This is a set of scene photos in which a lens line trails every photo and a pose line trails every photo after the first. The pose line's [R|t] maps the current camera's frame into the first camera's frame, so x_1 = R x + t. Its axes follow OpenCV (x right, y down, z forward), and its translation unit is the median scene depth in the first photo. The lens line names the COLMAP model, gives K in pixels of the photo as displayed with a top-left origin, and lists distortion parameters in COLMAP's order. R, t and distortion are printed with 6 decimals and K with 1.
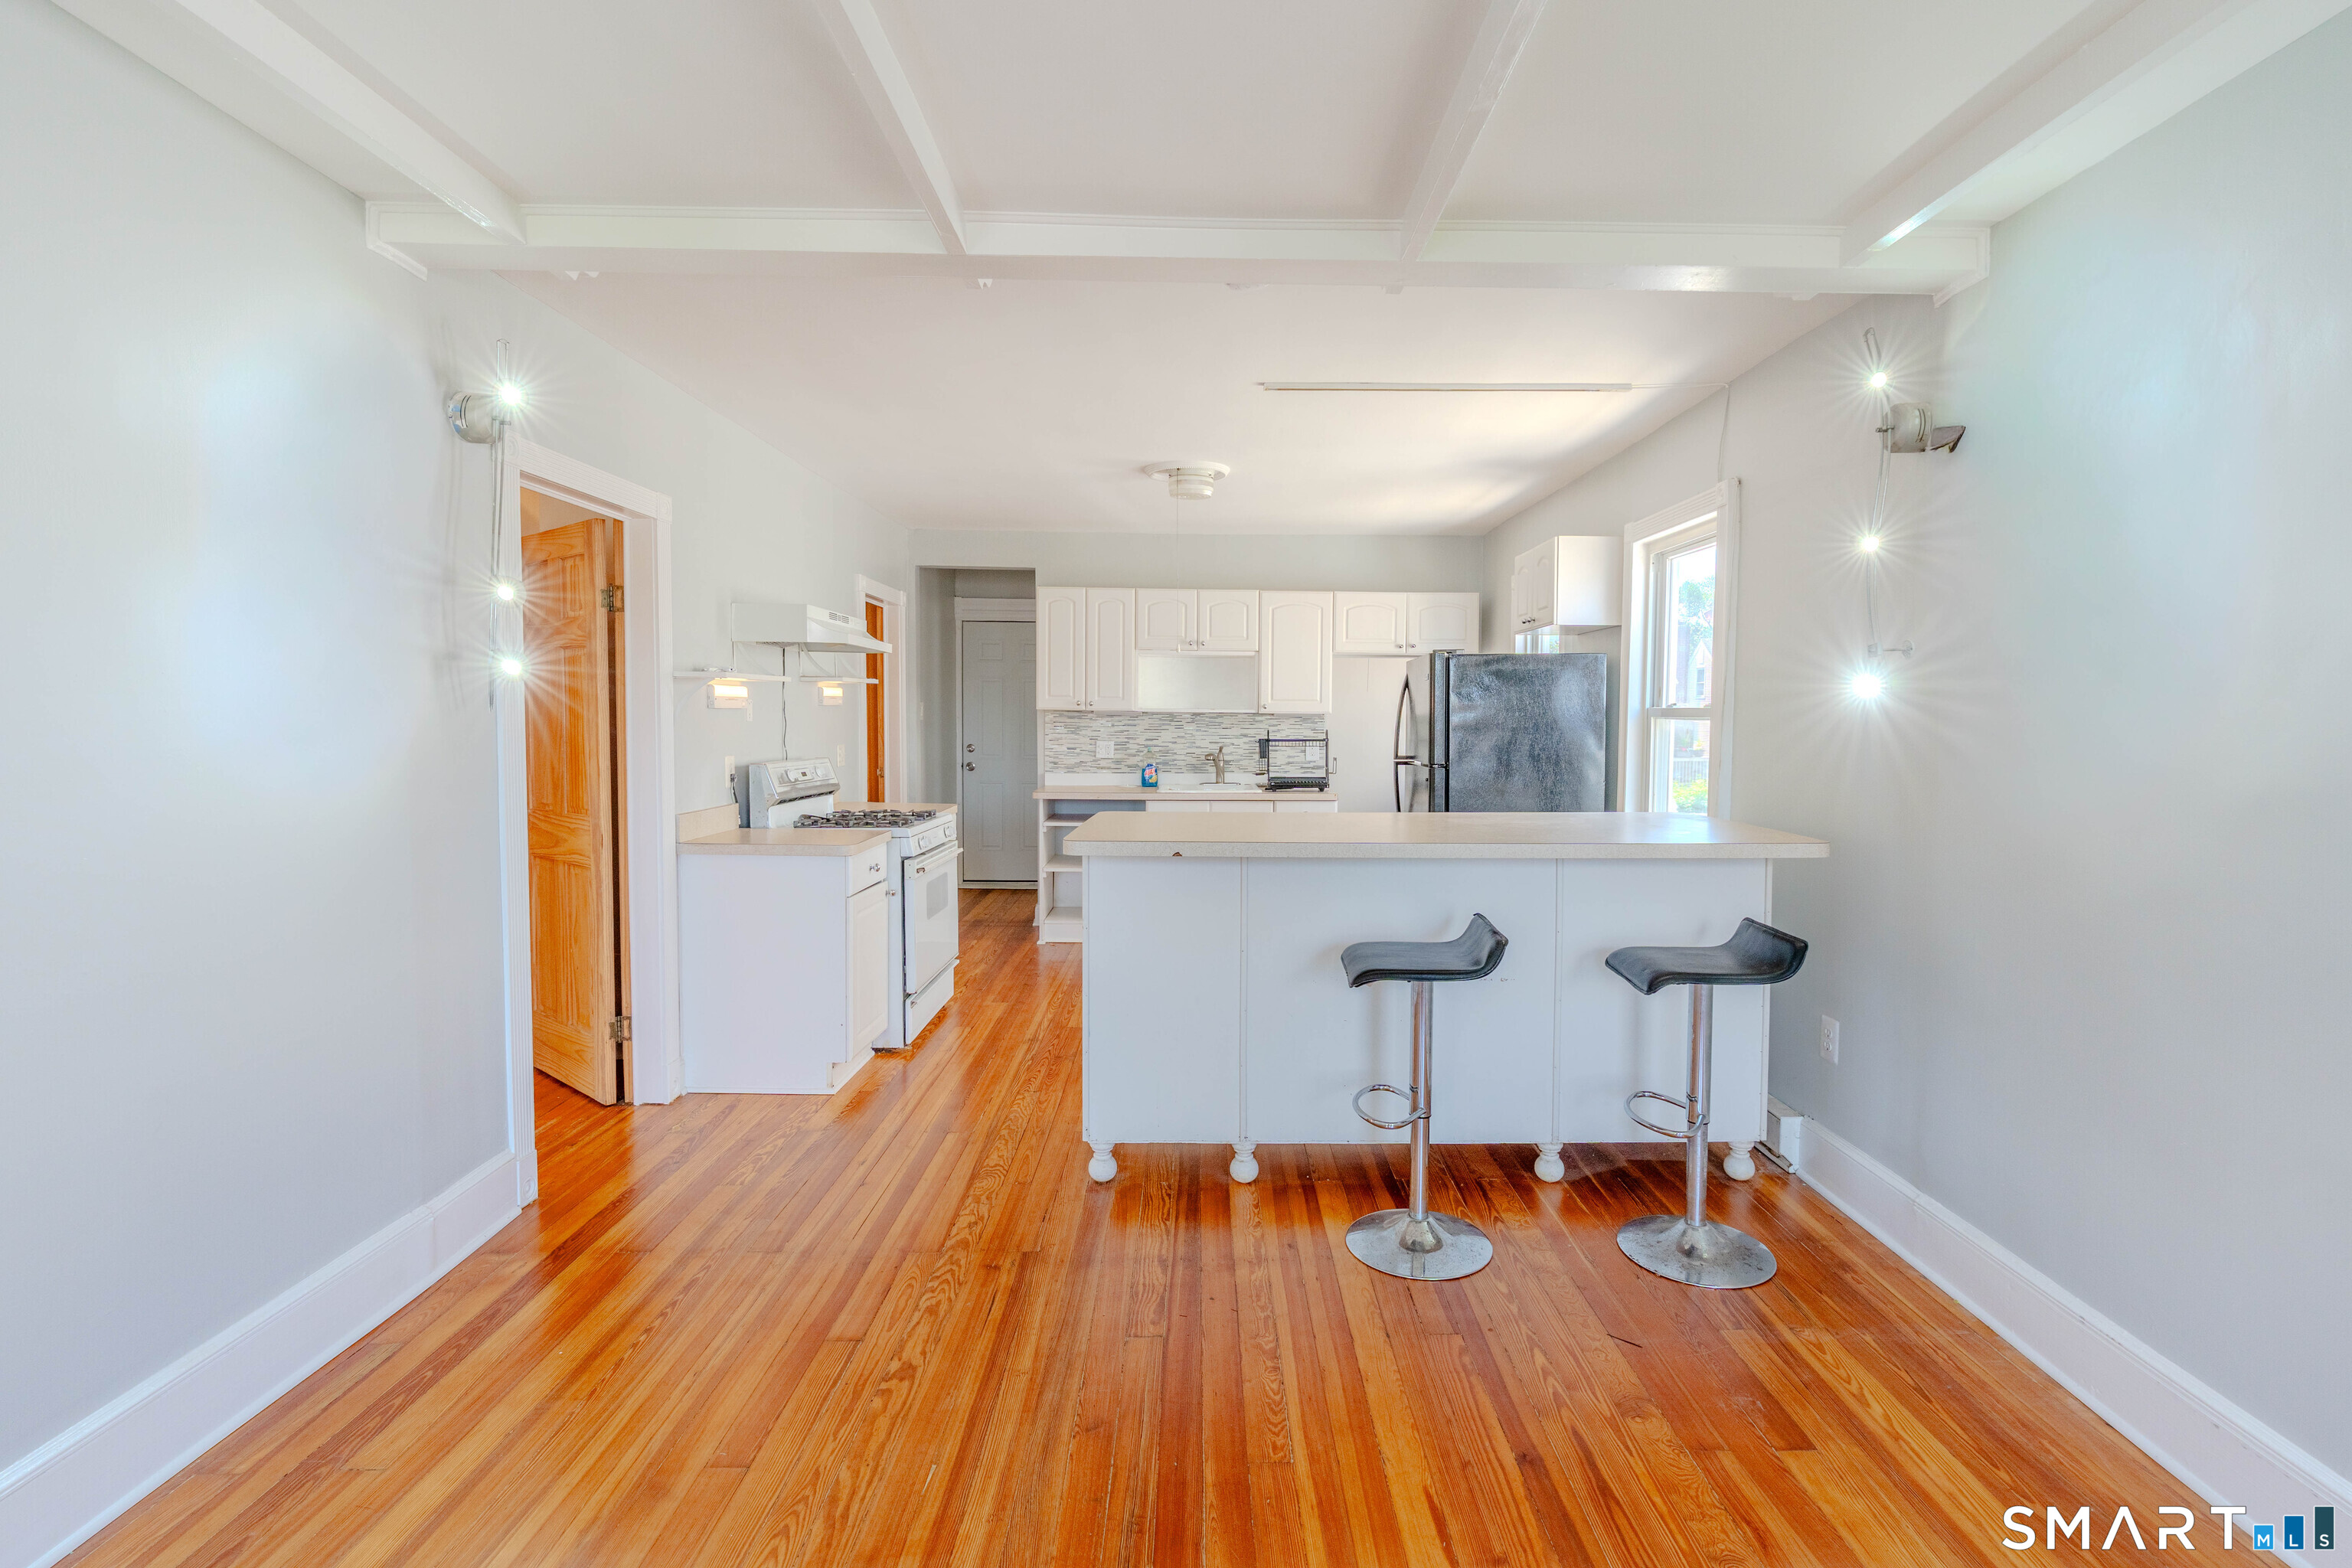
lens RADIAL K [[1094.4, 0, 1222.2], [0, 1094.4, 774.4], [0, 0, 1]] dist [-0.014749, 0.004166]
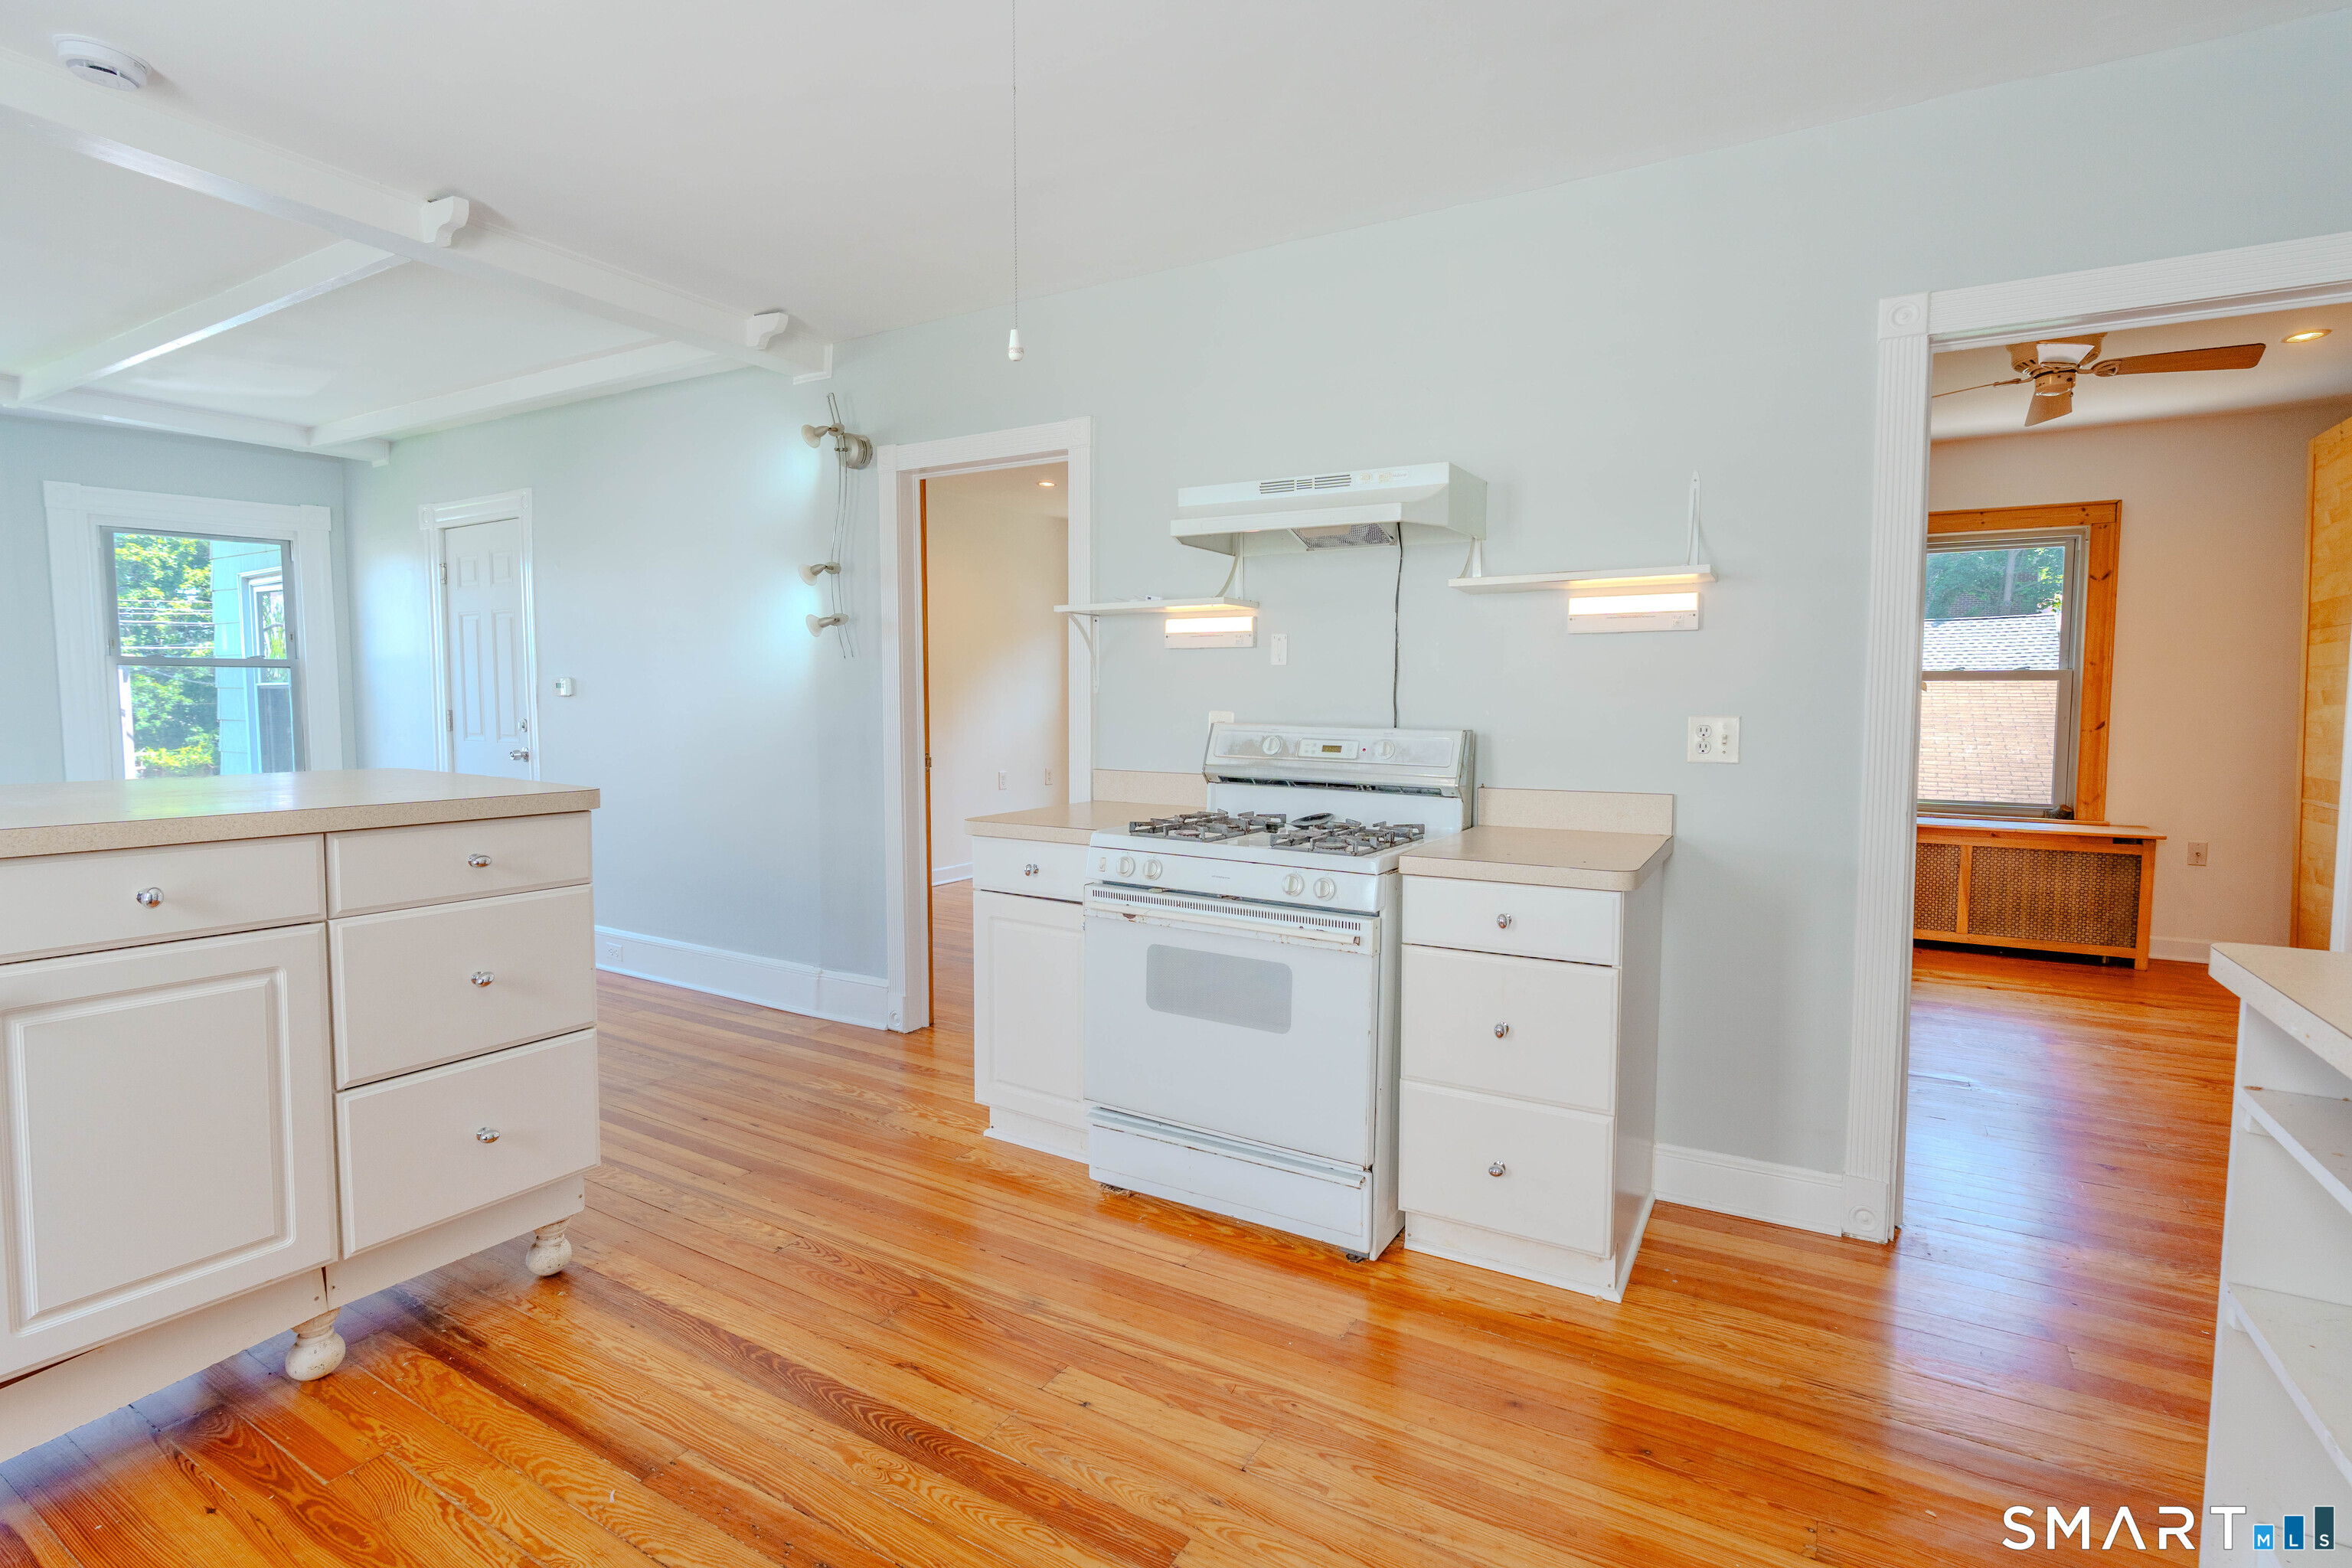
lens RADIAL K [[1094.4, 0, 1201.1], [0, 1094.4, 780.5], [0, 0, 1]] dist [-0.014749, 0.004166]
pose [[-0.524446, 0.051324, -0.849896, 0.125328], [-0.056940, 0.993833, 0.095153, -0.025215], [0.849538, 0.098296, -0.518289, 0.882341]]
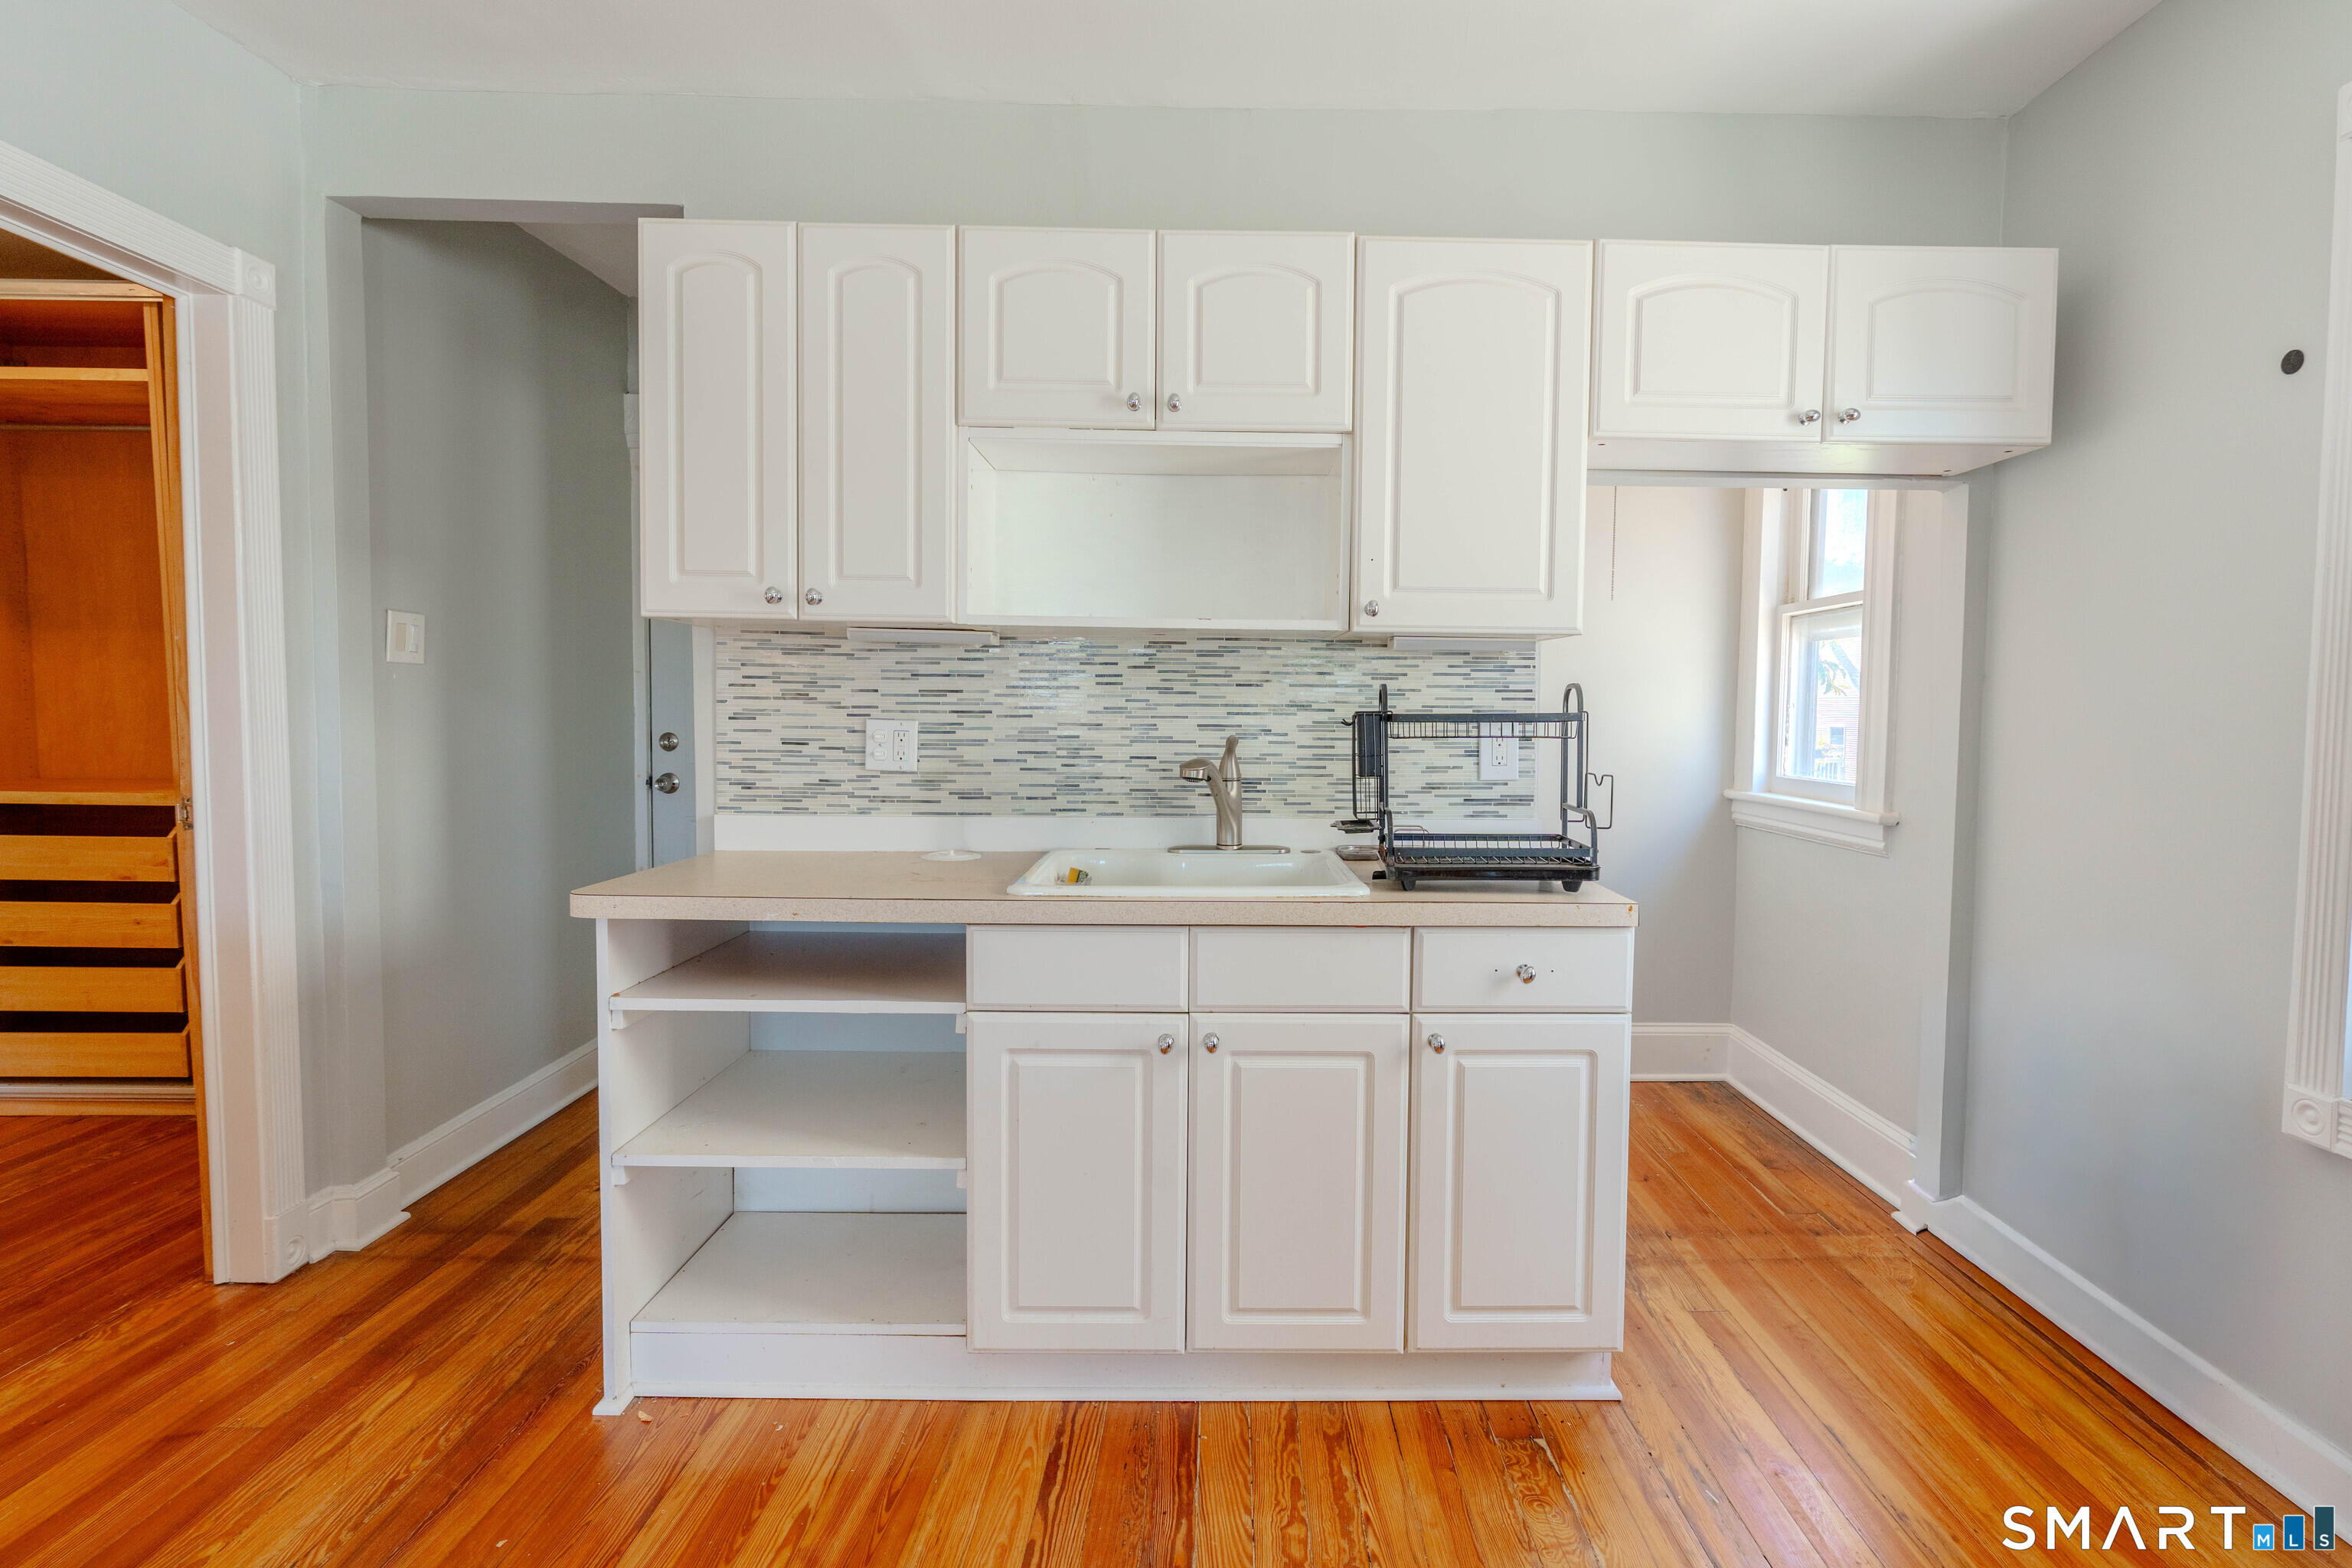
lens RADIAL K [[1156.4, 0, 1226.4], [0, 1156.4, 766.3], [0, 0, 1]] dist [-0.013466, 0.007117]
pose [[0.999896, 0.004063, -0.013825, 0.002227], [-0.004146, 0.999973, -0.006010, -0.015120], [0.013800, 0.006067, 0.999886, 0.667090]]
